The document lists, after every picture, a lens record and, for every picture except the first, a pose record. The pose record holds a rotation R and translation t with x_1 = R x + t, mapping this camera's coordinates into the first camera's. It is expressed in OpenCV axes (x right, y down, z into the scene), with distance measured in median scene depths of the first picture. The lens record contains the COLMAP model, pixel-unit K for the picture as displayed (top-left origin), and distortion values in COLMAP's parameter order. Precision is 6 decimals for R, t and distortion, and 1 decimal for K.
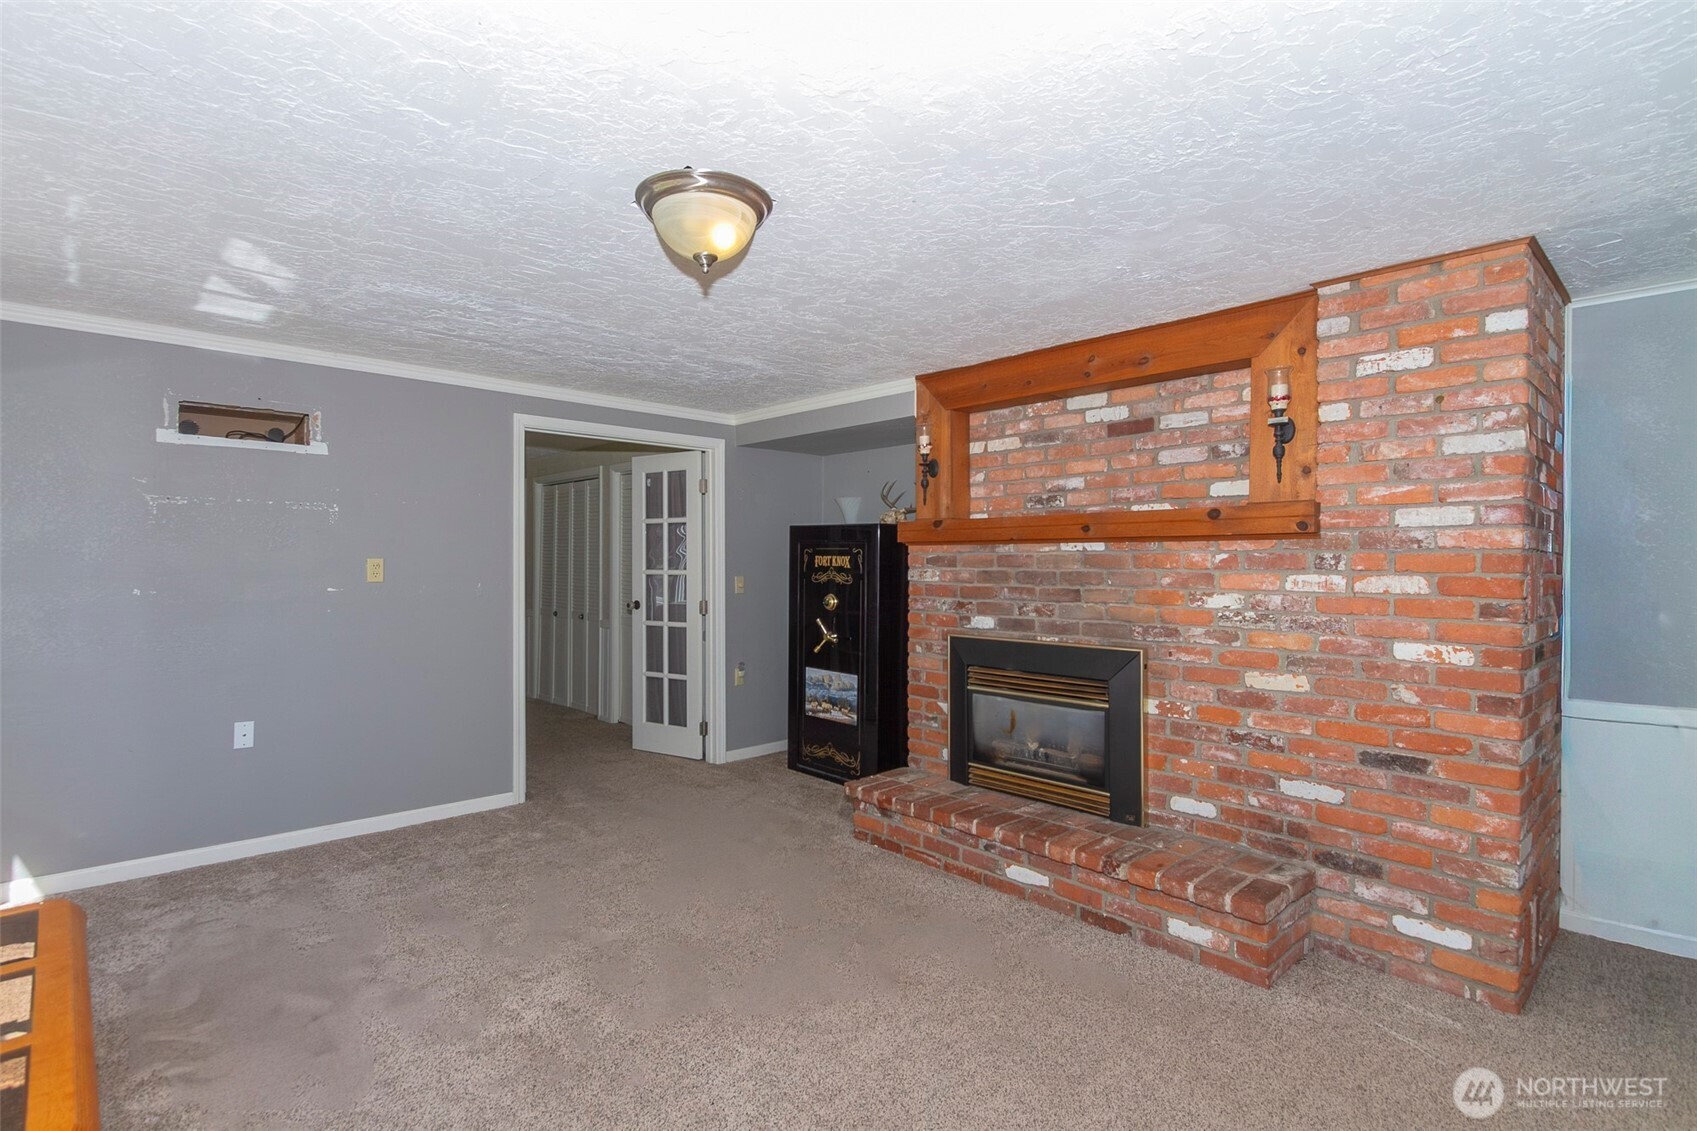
lens RADIAL K [[819.0, 0, 841.1], [0, 819.0, 566.0], [0, 0, 1]] dist [0.002134, -0.000519]
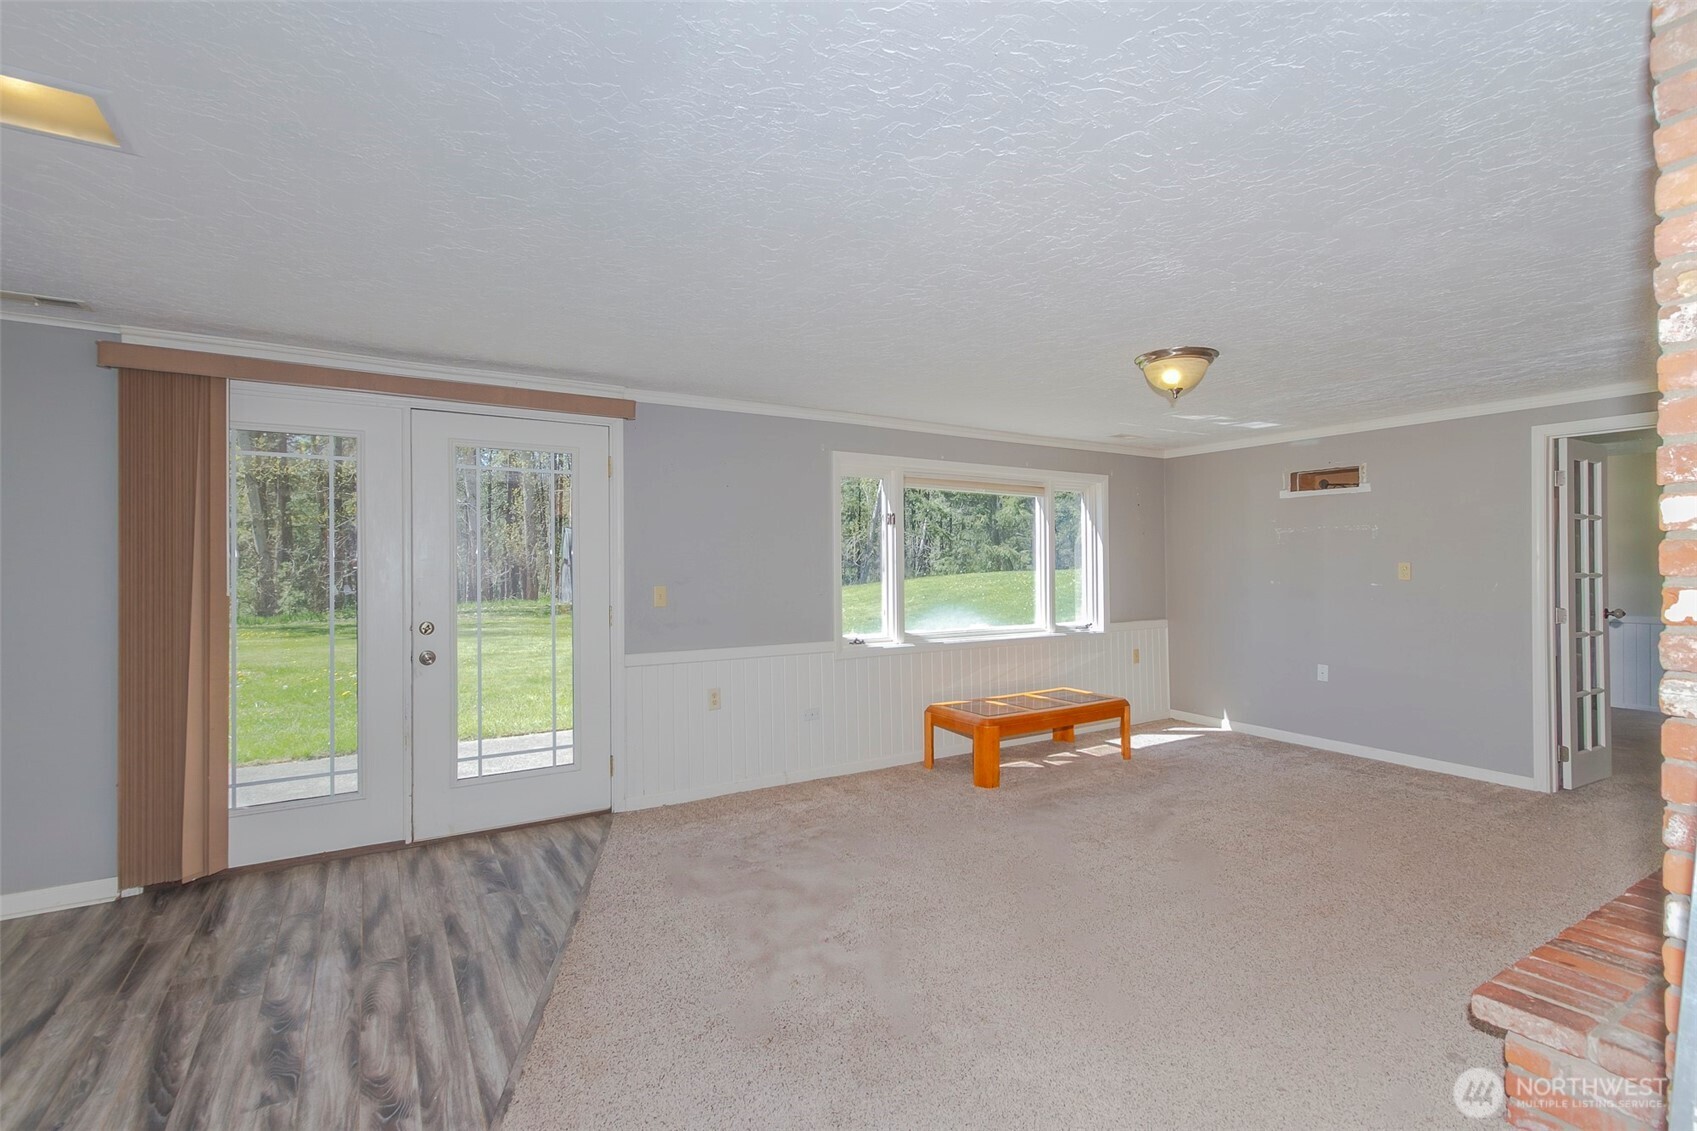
lens RADIAL K [[776.6, 0, 846.4], [0, 776.6, 560.5], [0, 0, 1]] dist [0.011112, -0.000371]
pose [[-0.195213, -0.011304, -0.980696, 0.970321], [-0.004061, 0.999934, -0.010718, 0.005149], [0.980752, 0.001890, -0.195246, 0.390152]]
